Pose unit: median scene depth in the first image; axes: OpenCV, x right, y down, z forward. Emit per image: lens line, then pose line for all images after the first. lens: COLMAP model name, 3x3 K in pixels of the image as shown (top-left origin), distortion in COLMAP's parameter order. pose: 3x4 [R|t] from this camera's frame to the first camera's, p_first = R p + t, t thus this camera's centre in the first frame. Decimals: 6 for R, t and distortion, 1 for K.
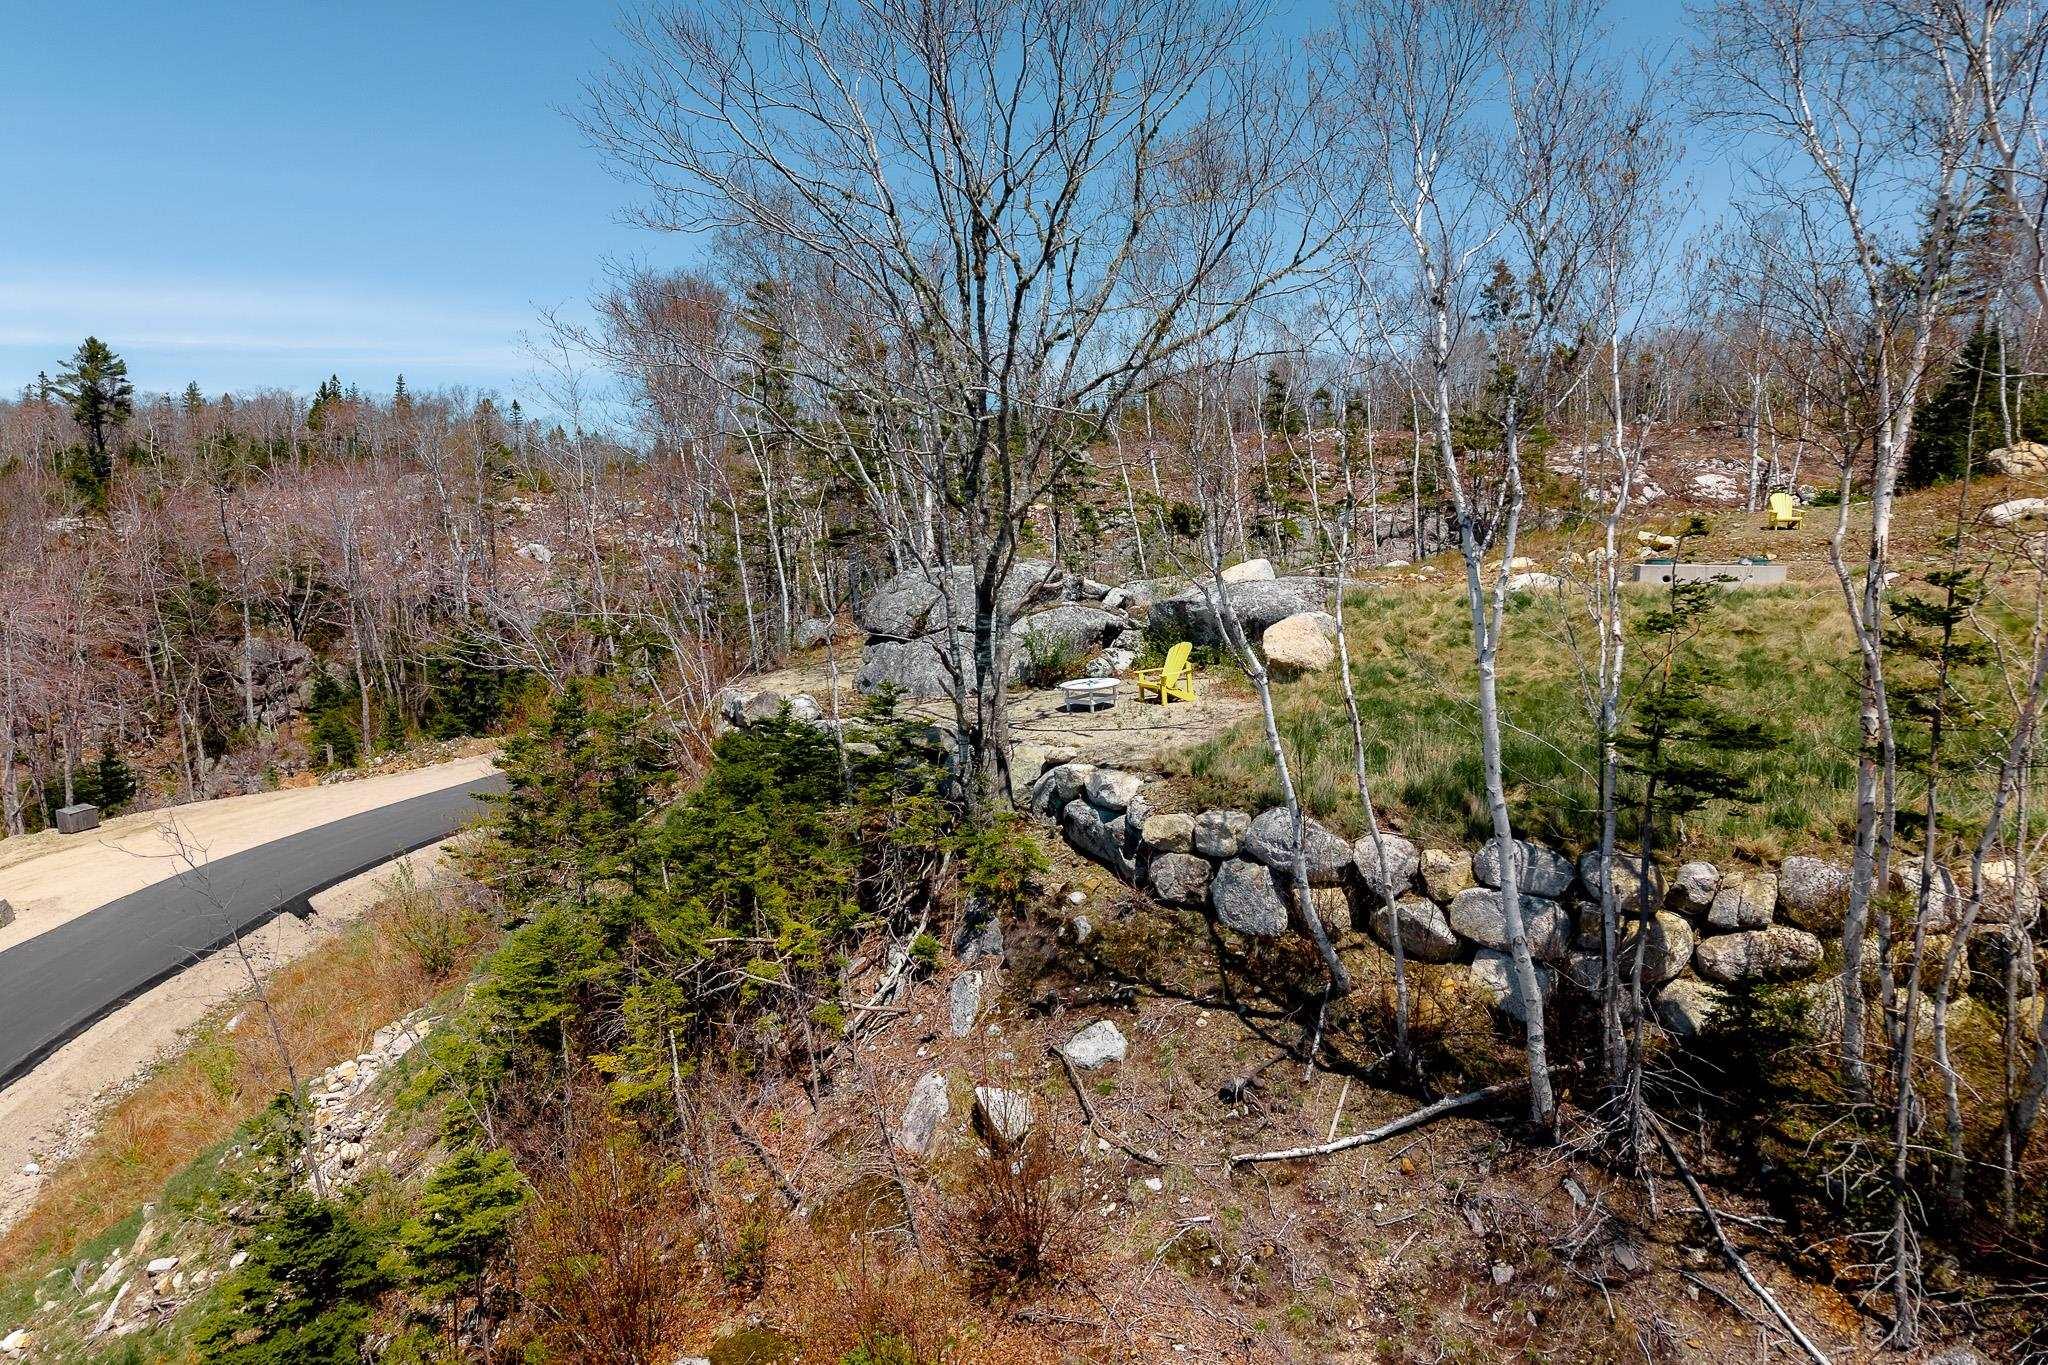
lens RADIAL K [[1356.5, 0, 1032.3], [0, 1356.5, 675.2], [0, 0, 1]] dist [0.052610, -0.036245]
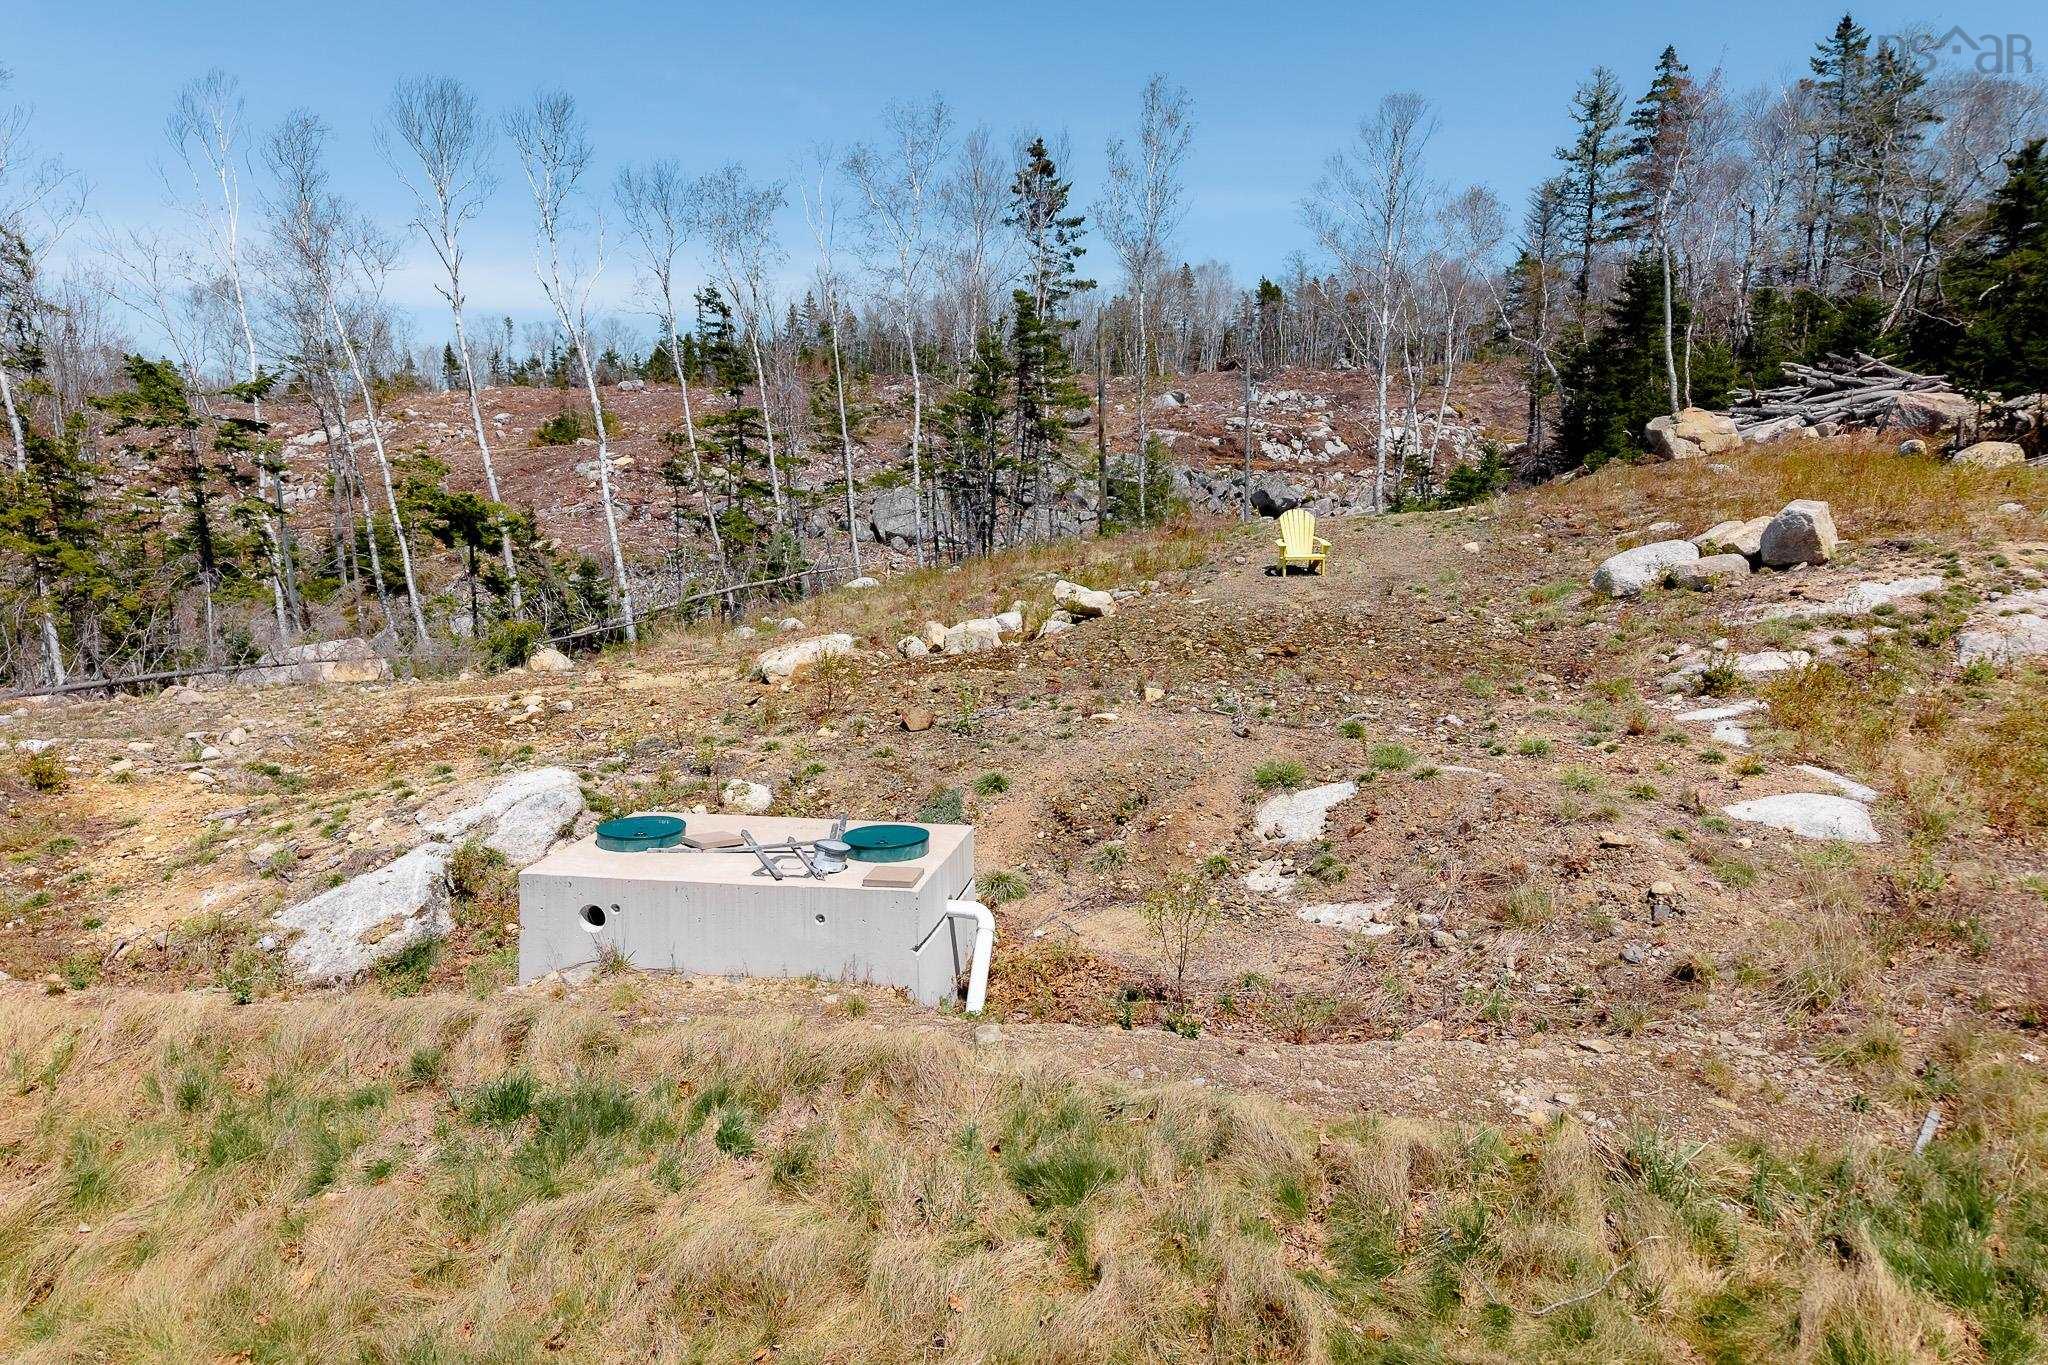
lens RADIAL K [[1390.5, 0, 1008.1], [0, 1390.5, 728.1], [0, 0, 1]] dist [0.048201, -0.054660]
pose [[0.986292, -0.031600, 0.161958, 0.187870], [0.019521, 0.996944, 0.075641, -0.050493], [-0.163854, -0.071443, 0.983894, 0.250163]]
